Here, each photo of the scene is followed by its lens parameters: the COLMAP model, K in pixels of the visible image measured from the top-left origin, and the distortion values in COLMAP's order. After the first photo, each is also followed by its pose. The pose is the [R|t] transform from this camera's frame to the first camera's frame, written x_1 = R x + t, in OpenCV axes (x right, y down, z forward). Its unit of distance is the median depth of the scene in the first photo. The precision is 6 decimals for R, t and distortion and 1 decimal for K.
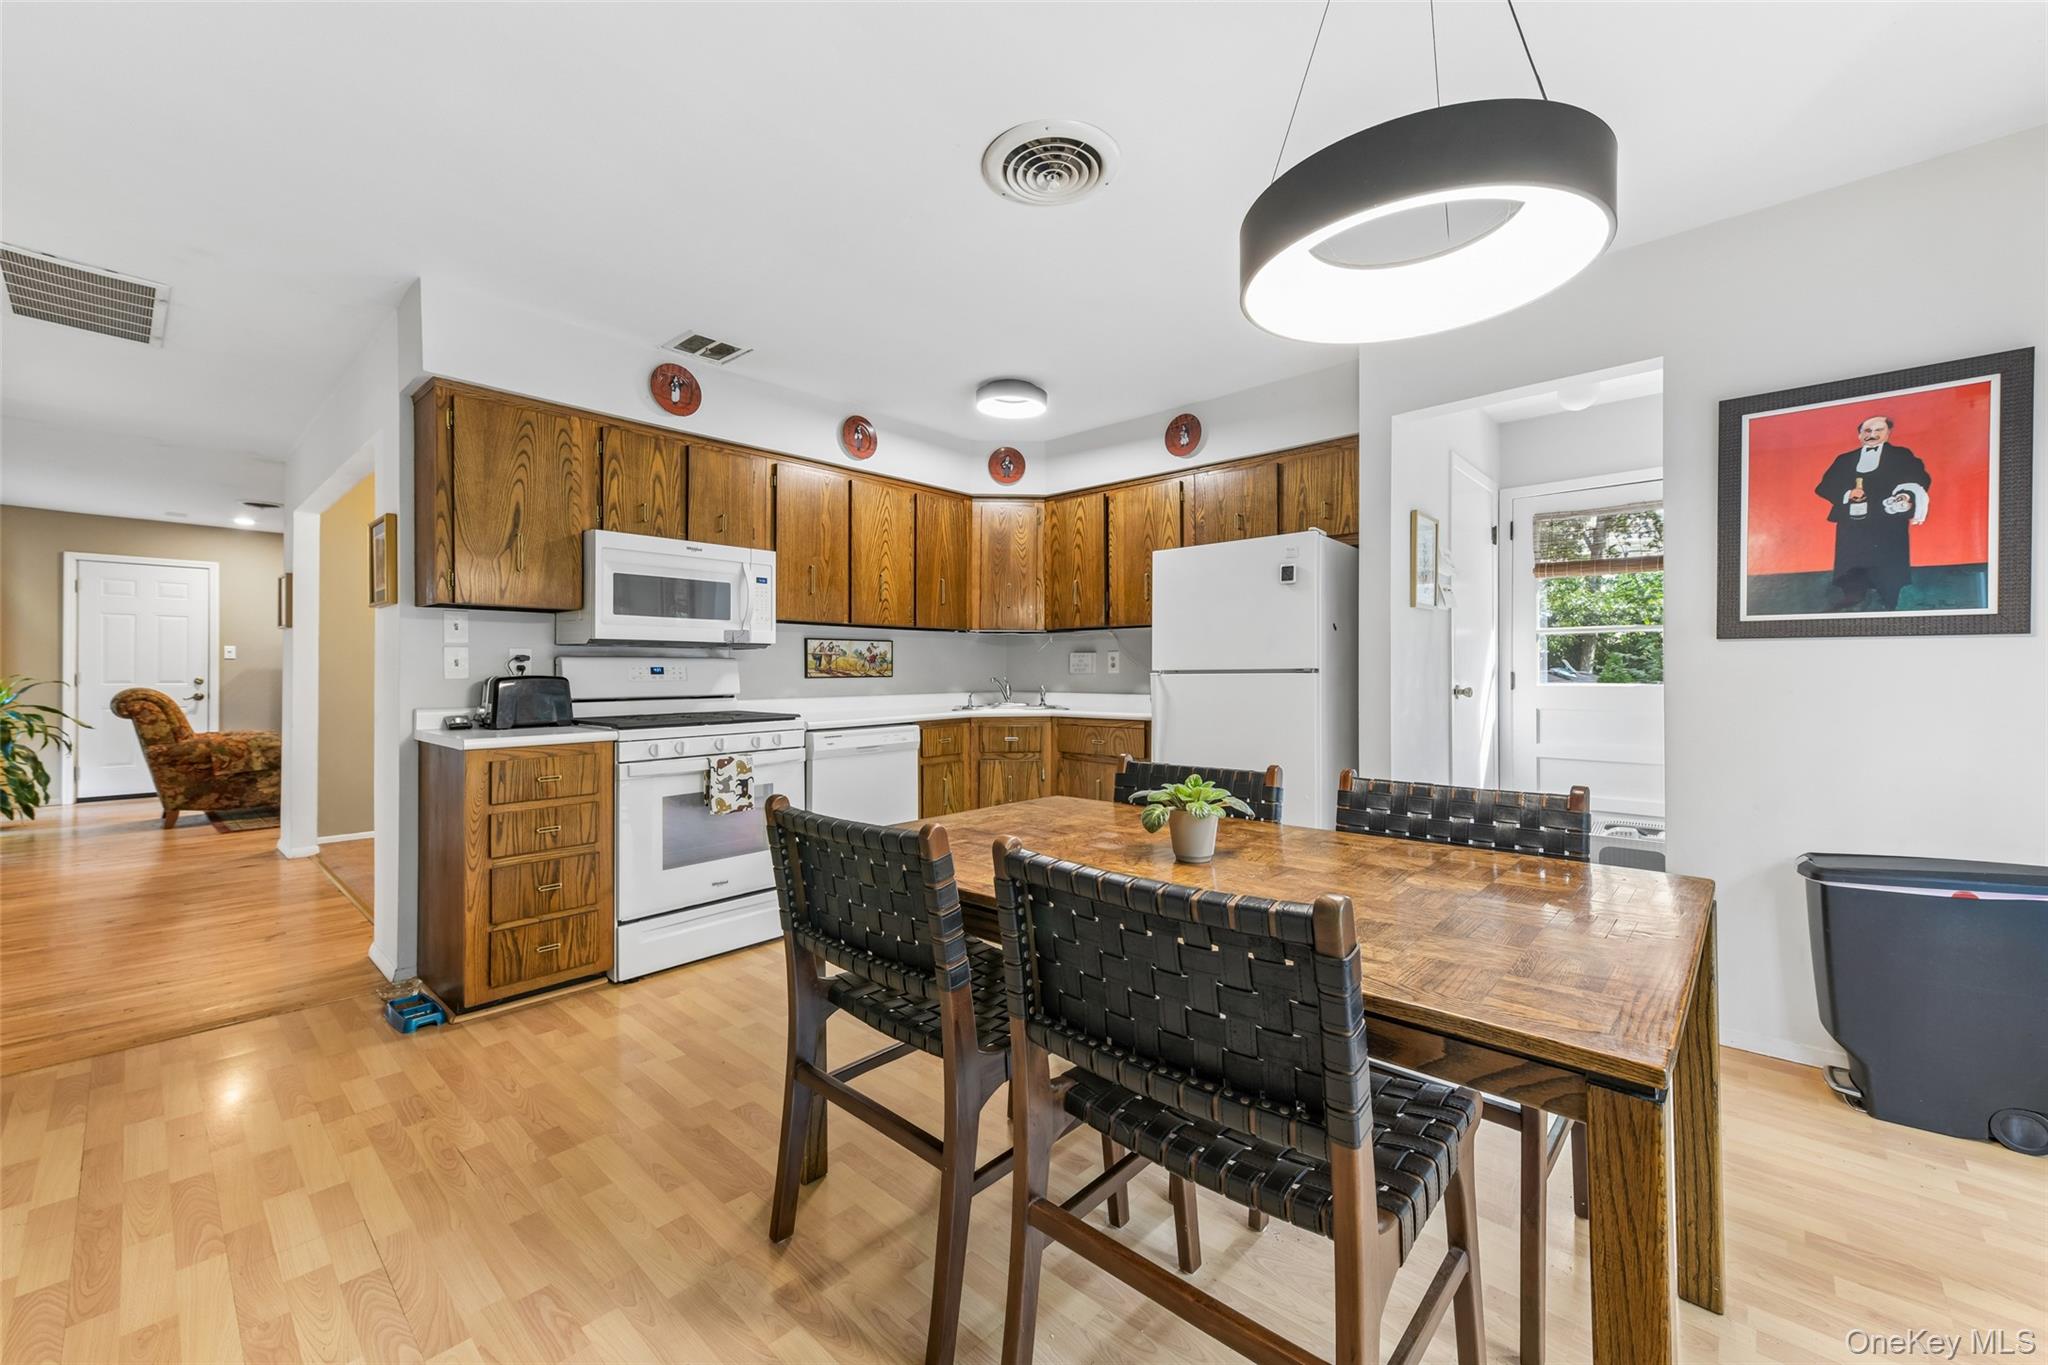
lens RADIAL K [[801.4, 0, 1037.0], [0, 801.4, 670.2], [0, 0, 1]] dist [0.003478, -0.000003]
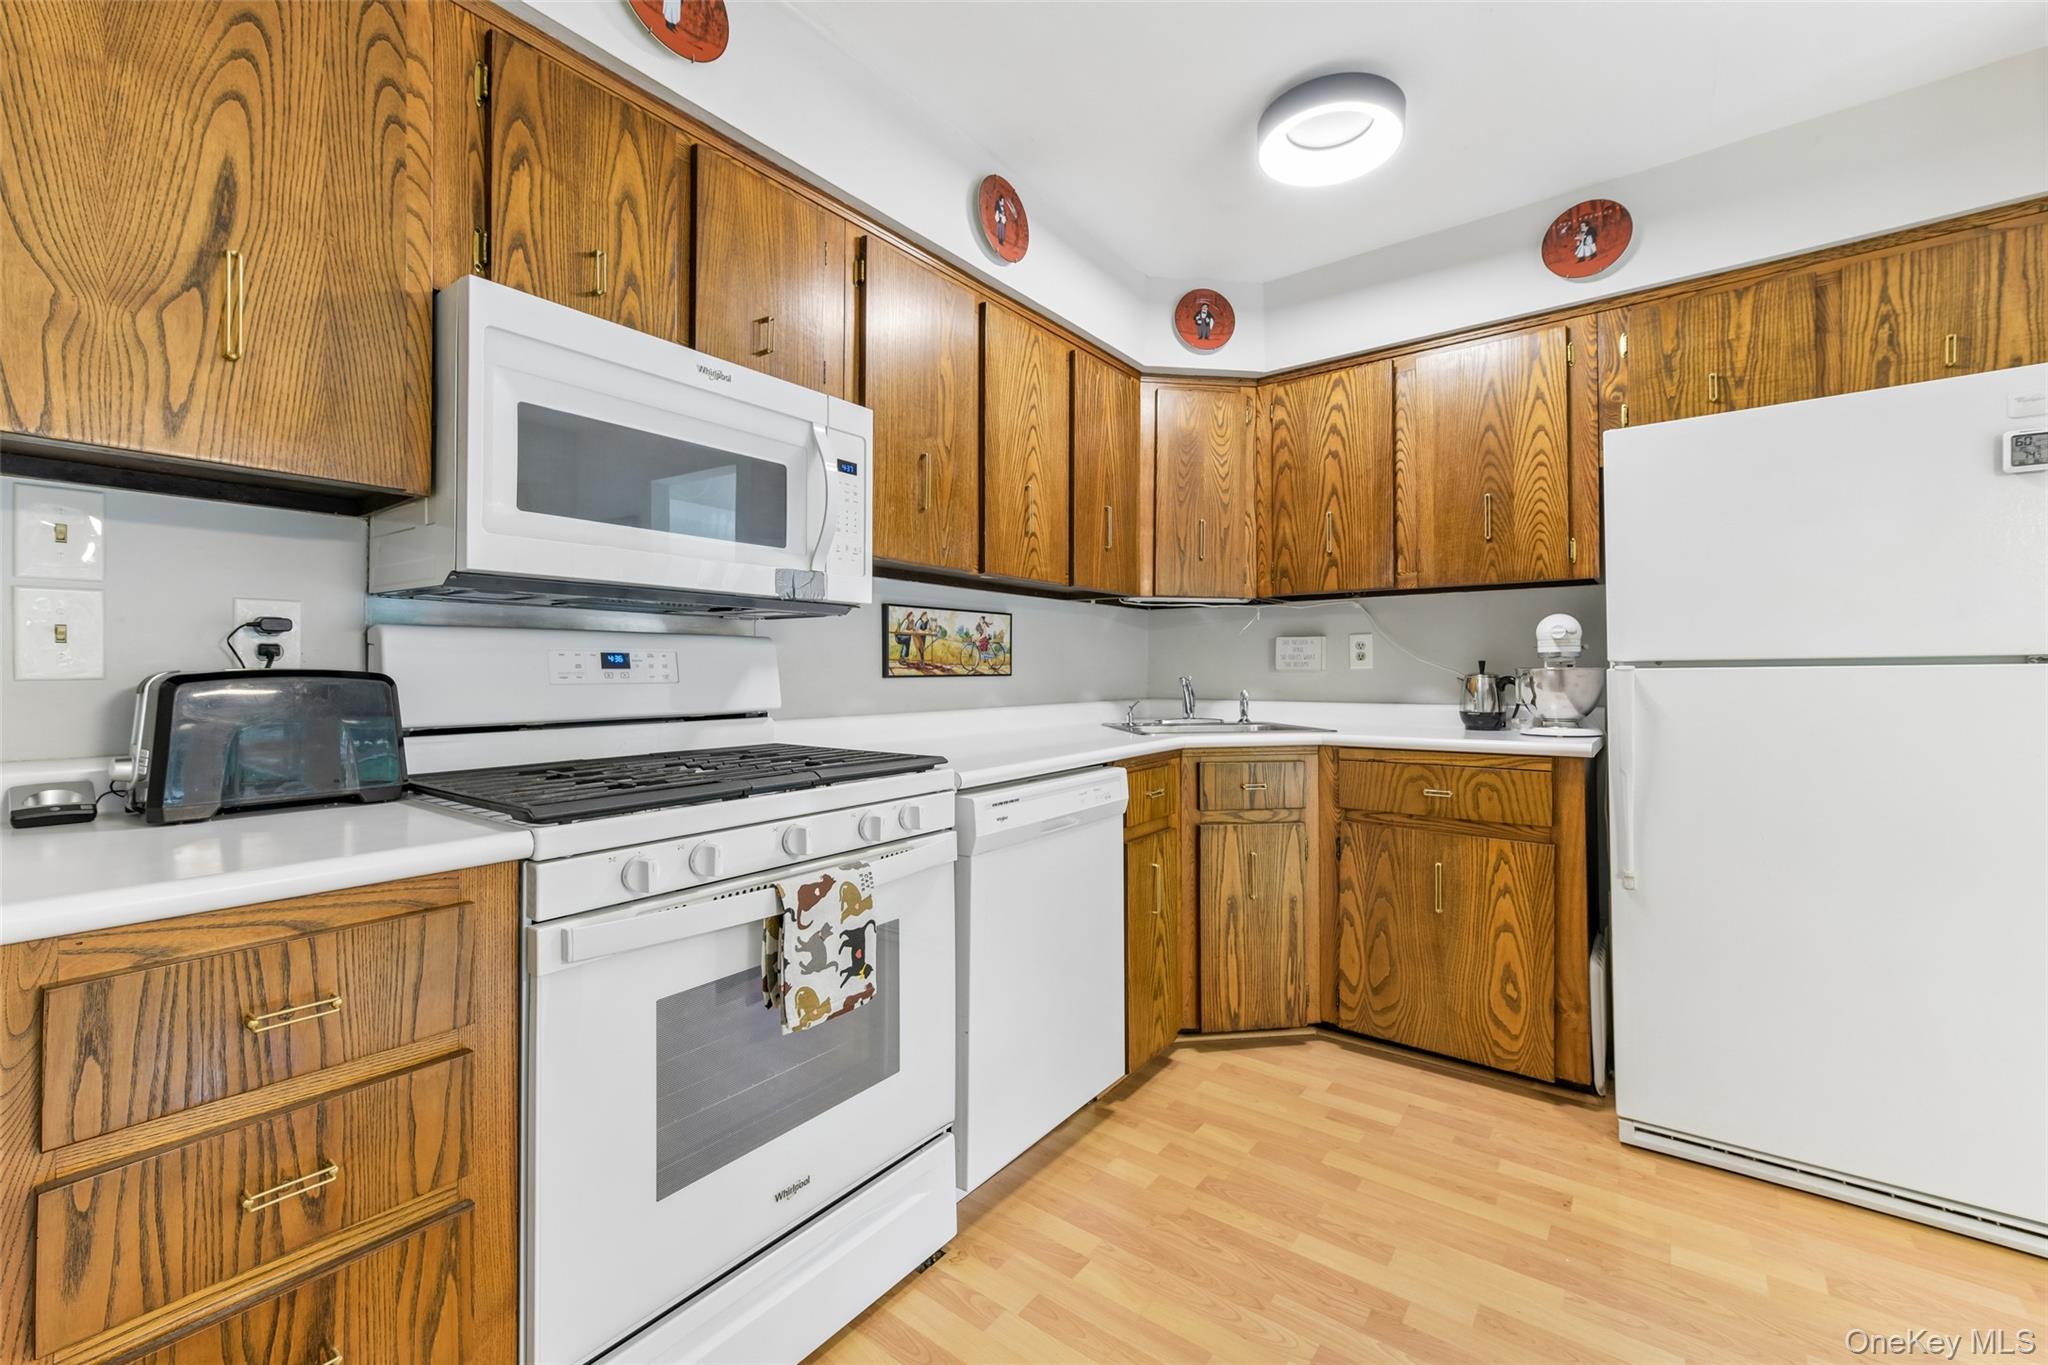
lens RADIAL K [[831.4, 0, 1029.8], [0, 831.4, 665.4], [0, 0, 1]] dist [0.000348, -0.000224]
pose [[0.997073, -0.000031, 0.076454, -0.288907], [0.000643, 0.999968, -0.007981, 0.007598], [-0.076451, 0.008007, 0.997041, 0.538317]]
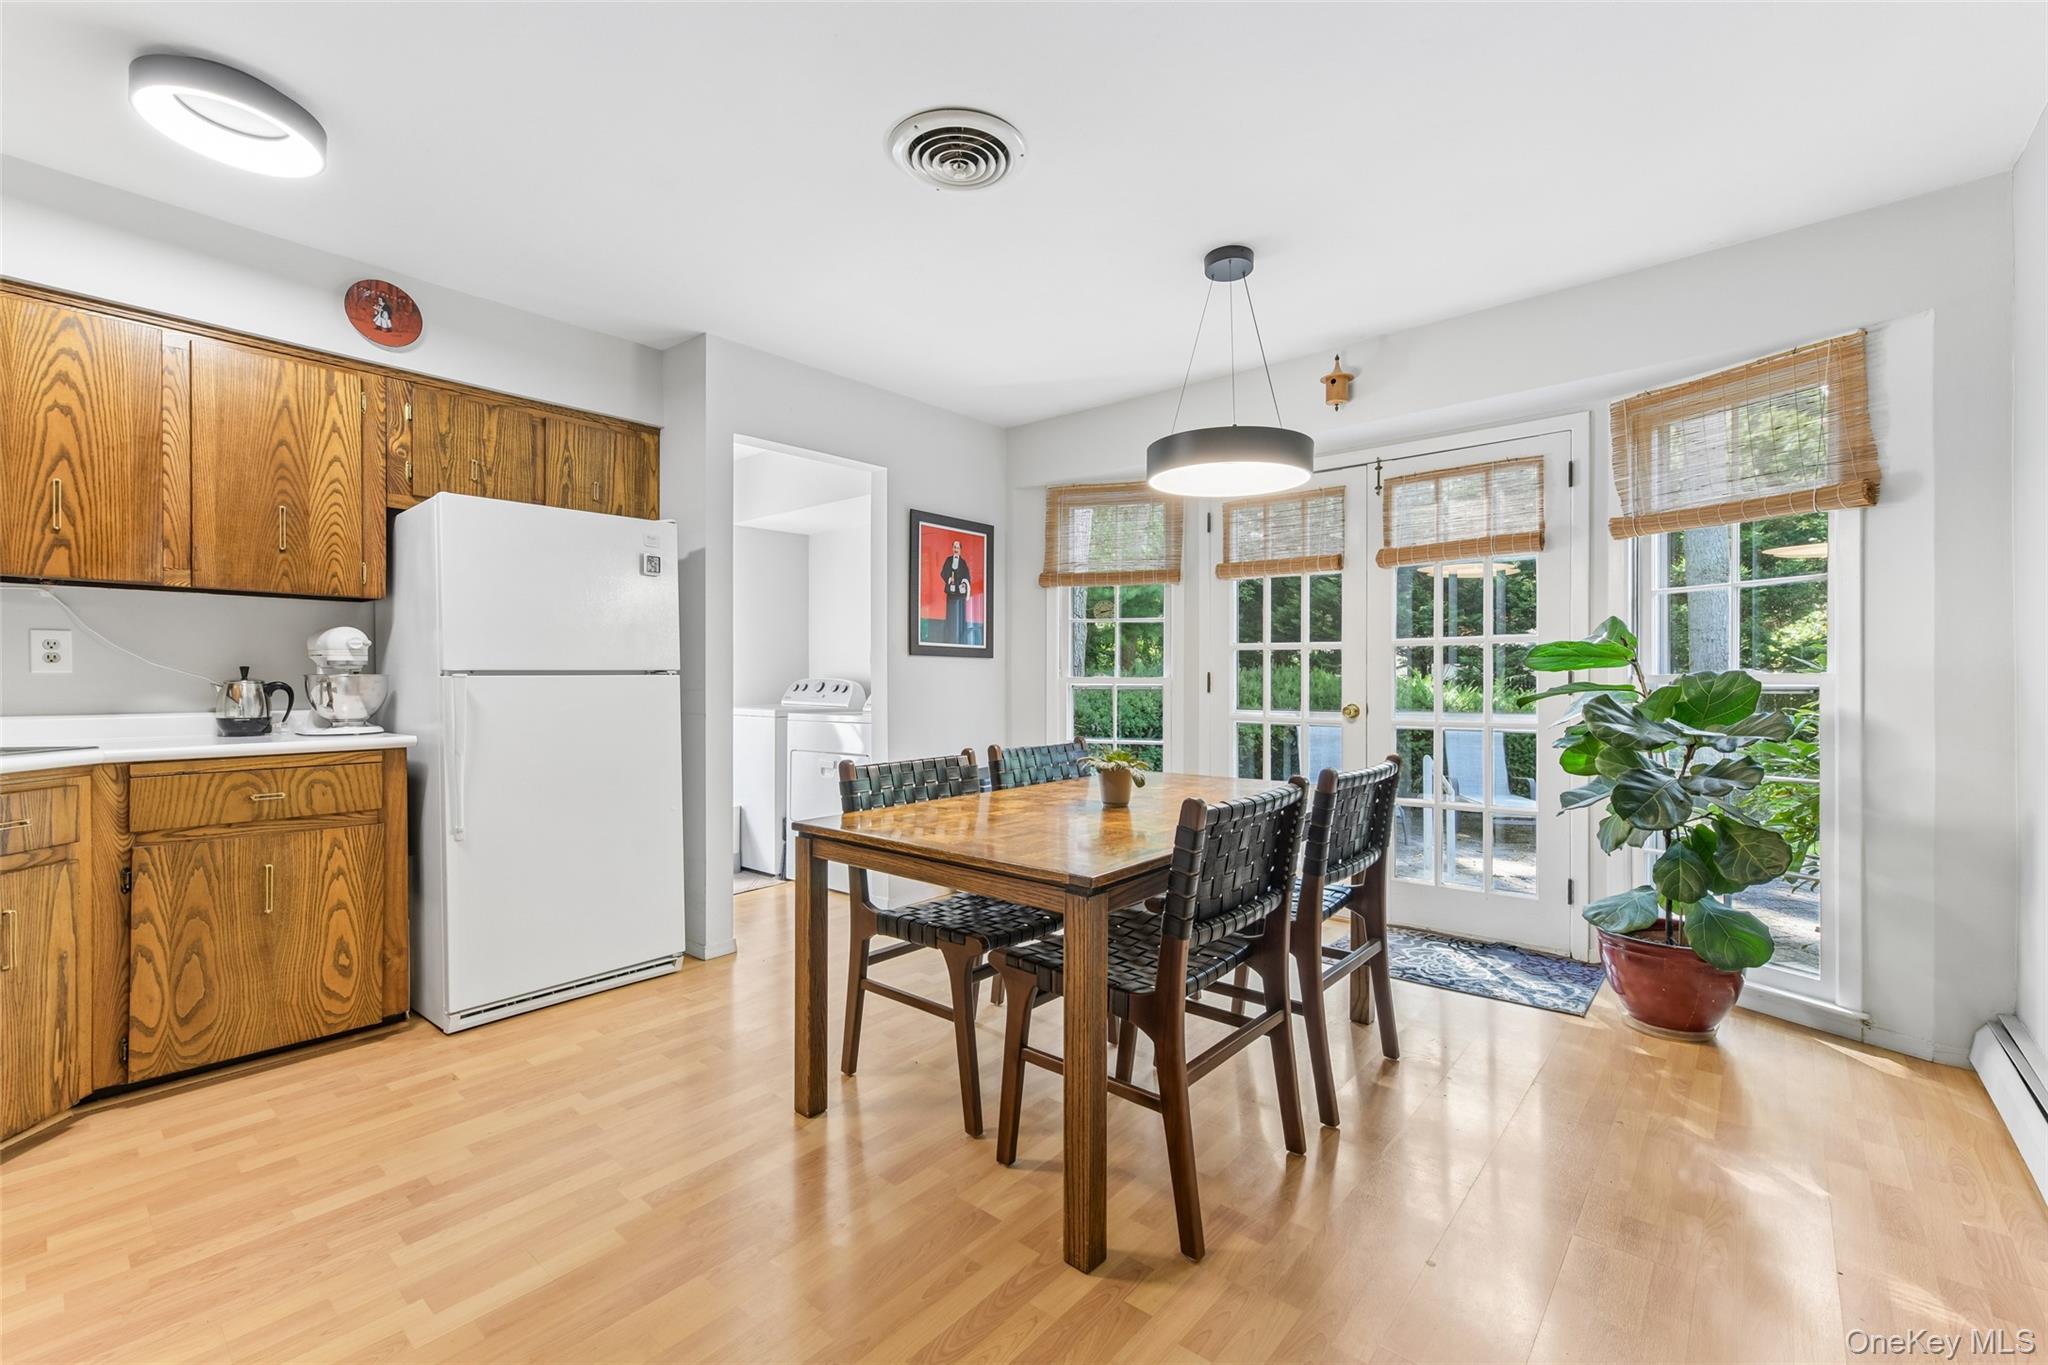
lens RADIAL K [[862.5, 0, 1024.0], [0, 862.5, 682.5], [0, 0, 1]] dist [0.002484, 0.000314]
pose [[-0.024717, -0.003444, 0.999689, -0.636094], [-0.004484, 0.999984, 0.003335, 0.006398], [-0.999684, -0.004400, -0.024732, 0.577632]]
